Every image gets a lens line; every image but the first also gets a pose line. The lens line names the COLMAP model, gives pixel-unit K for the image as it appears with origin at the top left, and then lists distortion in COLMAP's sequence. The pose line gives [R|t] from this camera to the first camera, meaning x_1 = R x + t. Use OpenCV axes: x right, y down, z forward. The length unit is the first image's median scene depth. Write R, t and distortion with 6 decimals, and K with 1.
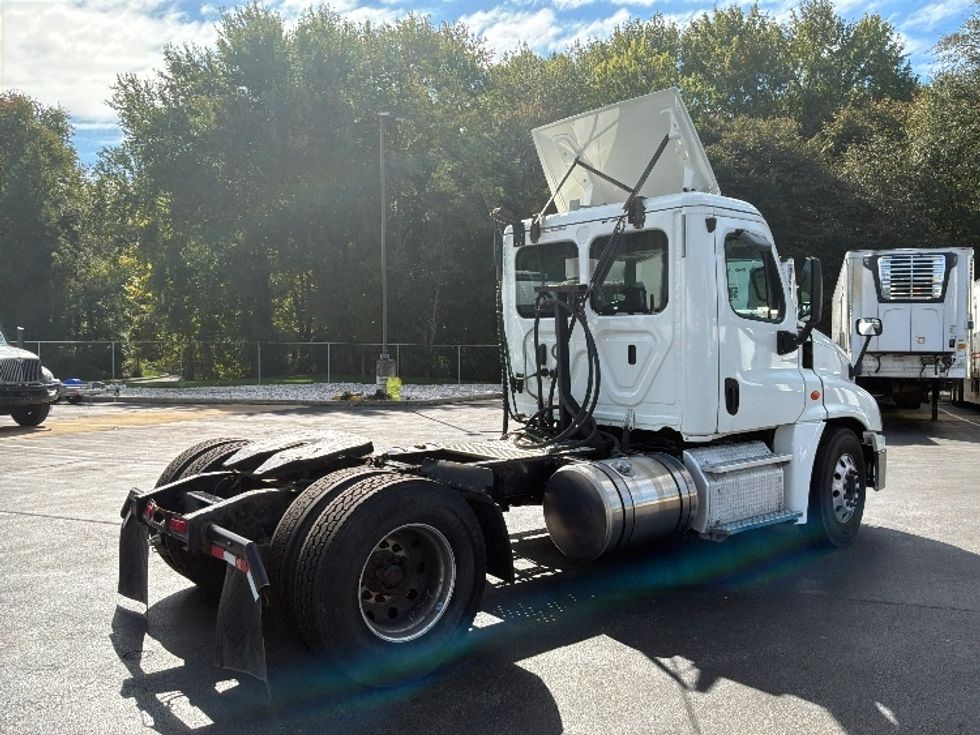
lens RADIAL K [[818.0, 0, 490.0], [0, 818.0, 367.5], [0, 0, 1]] dist [0.066795, -0.162663]
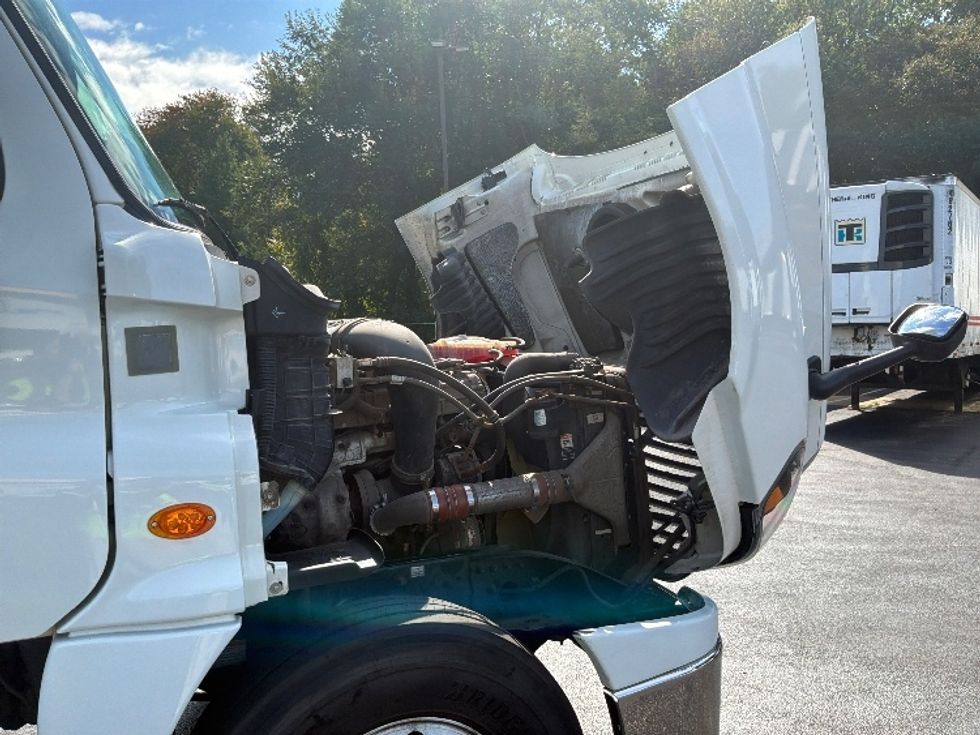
lens RADIAL K [[818.0, 0, 490.0], [0, 818.0, 367.5], [0, 0, 1]] dist [0.066795, -0.162663]
pose [[0.959076, -0.011361, -0.282922, 0.587966], [0.019331, 0.999491, 0.025394, -0.018447], [0.282489, -0.029824, 0.958807, 0.848709]]
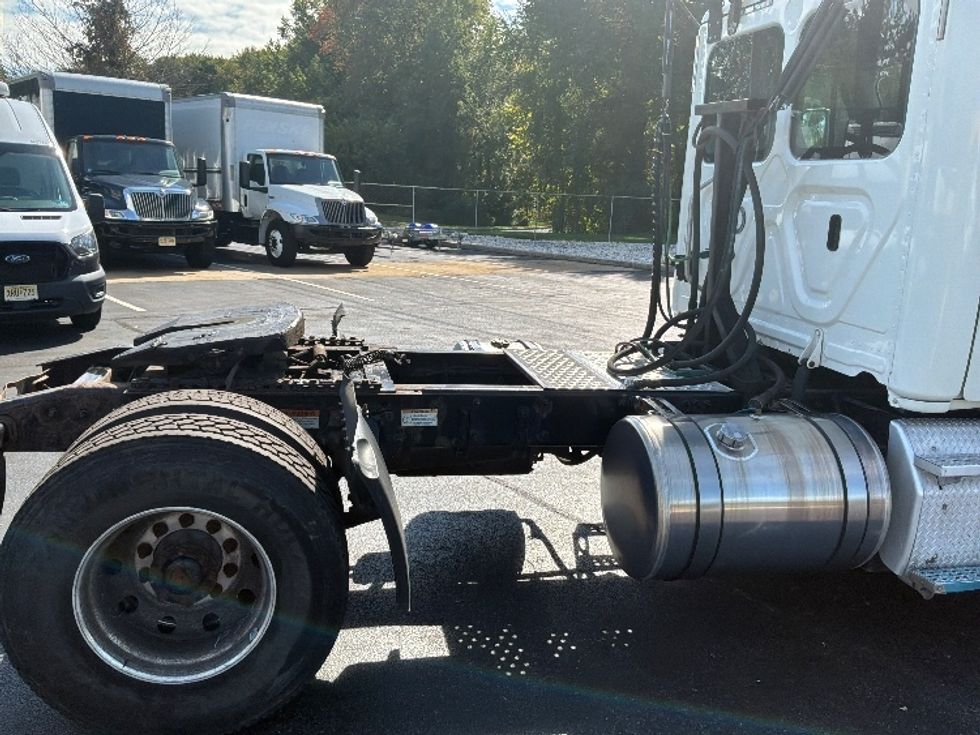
lens RADIAL K [[807.3, 0, 487.0], [0, 807.3, 365.6], [0, 0, 1]] dist [0.165949, -0.315212]
pose [[0.882524, 0.137626, -0.449679, 0.230409], [-0.058900, 0.981037, 0.184656, -0.017526], [0.466565, -0.136477, 0.873894, 0.390206]]
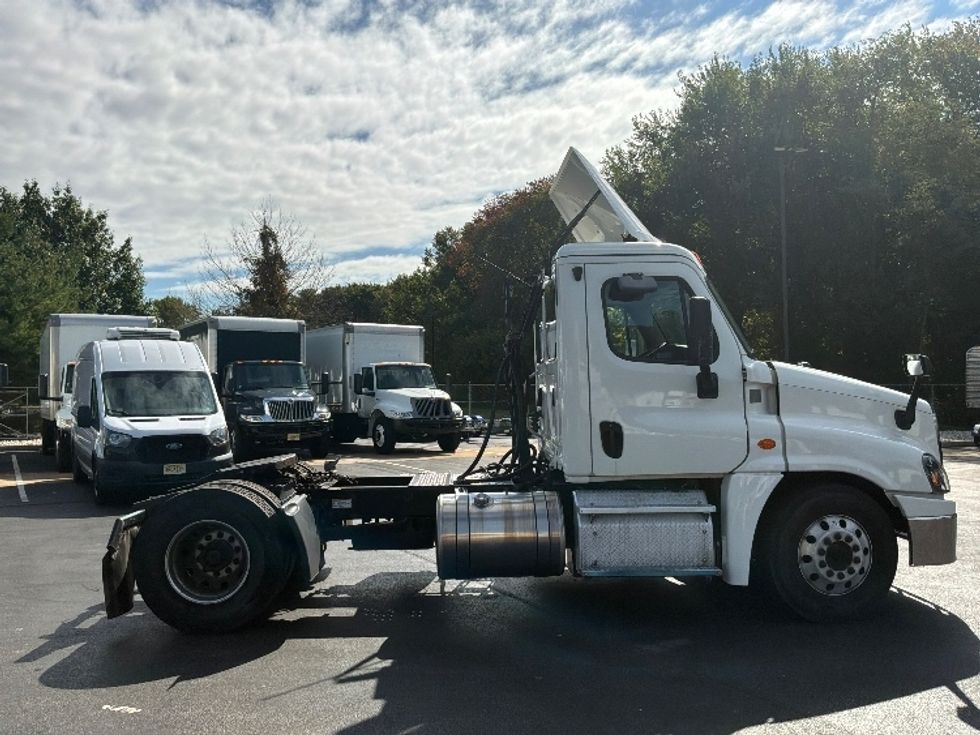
lens RADIAL K [[807.3, 0, 487.0], [0, 807.3, 365.6], [0, 0, 1]] dist [0.165949, -0.315212]
pose [[0.789361, -0.021207, -0.613563, 0.747260], [-0.010357, 0.998801, -0.047847, -0.005321], [0.613842, 0.044123, 0.788195, 0.111690]]
